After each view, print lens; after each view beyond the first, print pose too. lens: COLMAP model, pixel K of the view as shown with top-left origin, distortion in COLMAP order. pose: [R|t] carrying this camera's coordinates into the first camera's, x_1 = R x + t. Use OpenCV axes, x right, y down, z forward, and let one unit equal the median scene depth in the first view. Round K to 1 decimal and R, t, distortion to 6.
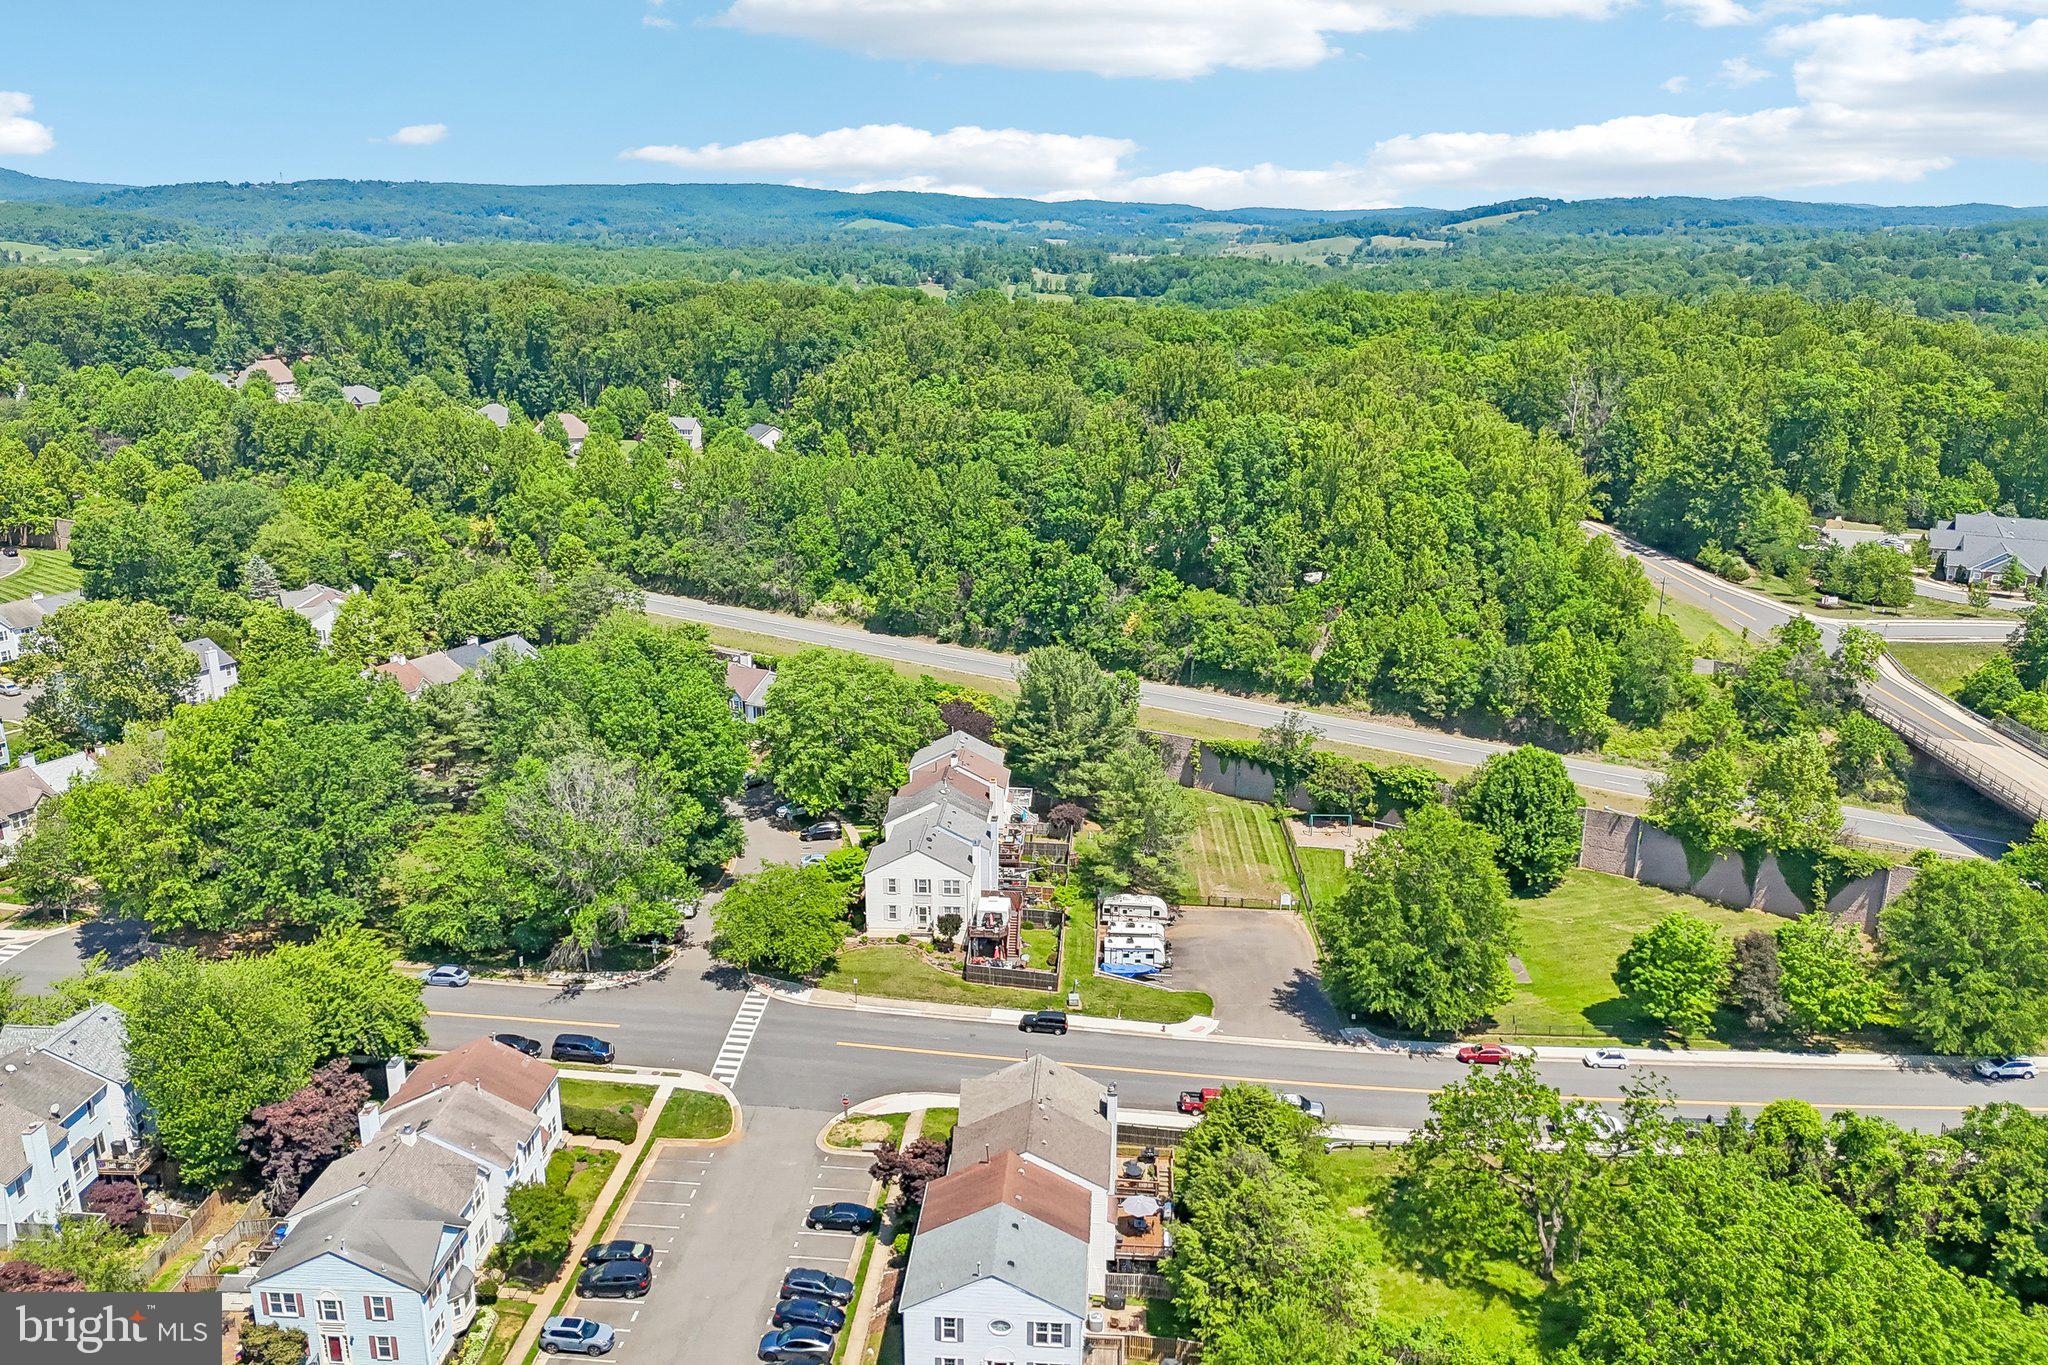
lens RADIAL K [[1535.4, 0, 1026.1], [0, 1535.4, 688.4], [0, 0, 1]] dist [0.086997, -0.095547]
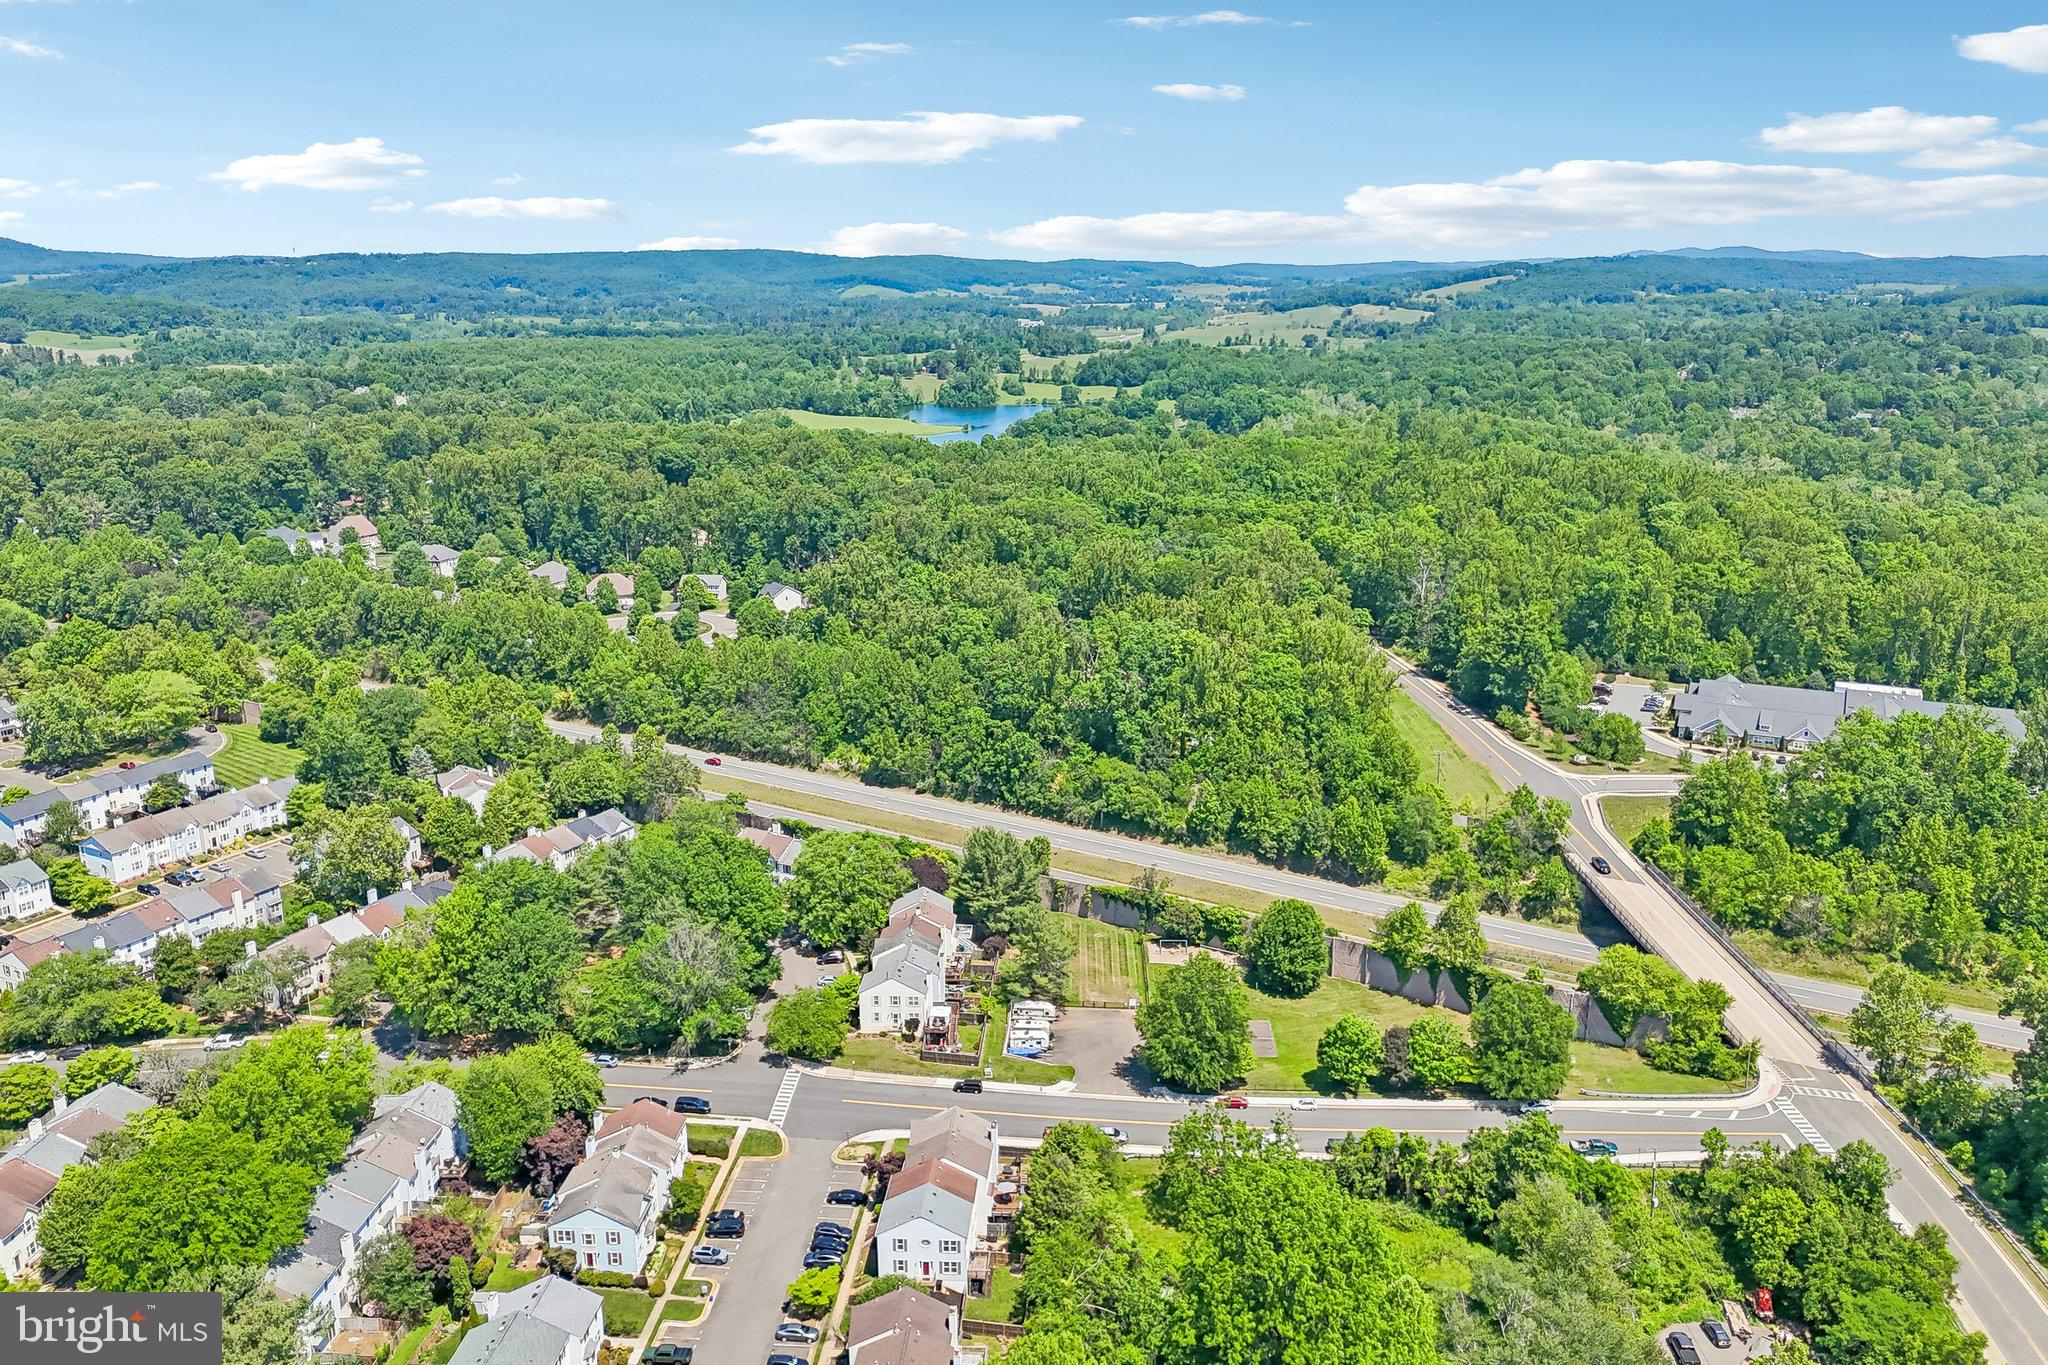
lens RADIAL K [[1545.5, 0, 1026.5], [0, 1545.5, 680.2], [0, 0, 1]] dist [0.098294, -0.116895]
pose [[0.999954, -0.009561, -0.000809, 0.062720], [0.009527, 0.999344, -0.034942, -0.124778], [0.001143, 0.034933, 0.999389, -0.533285]]
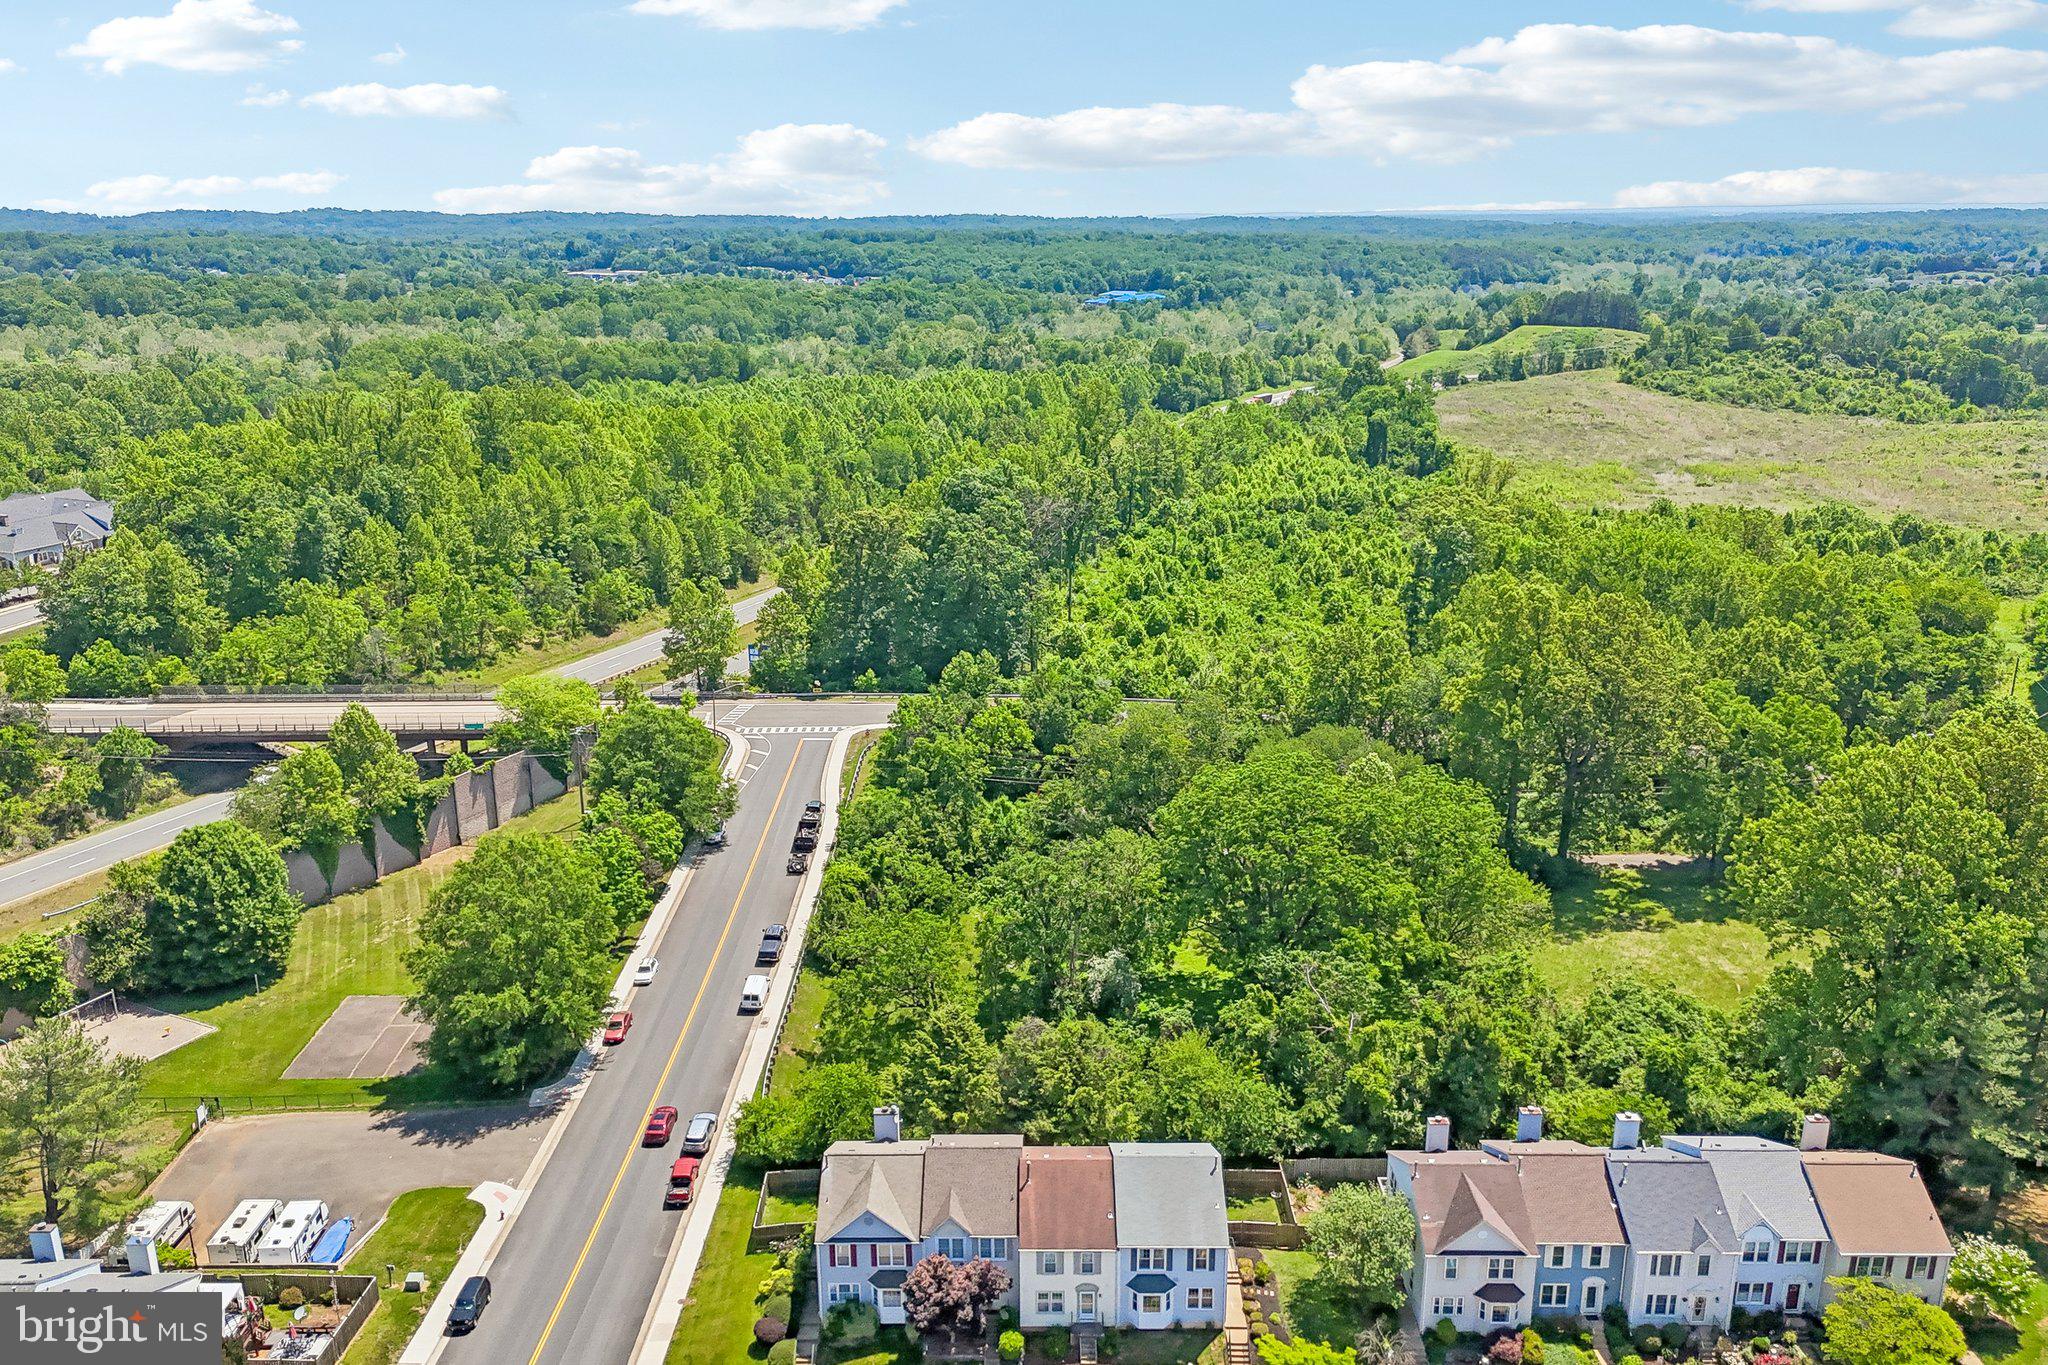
lens RADIAL K [[1566.9, 0, 1023.7], [0, 1566.9, 689.9], [0, 0, 1]] dist [0.084286, -0.090981]
pose [[-0.061309, -0.295237, 0.953455, -0.500047], [0.298763, 0.906026, 0.299762, -0.151580], [-0.952356, 0.303235, 0.032658, 0.505120]]
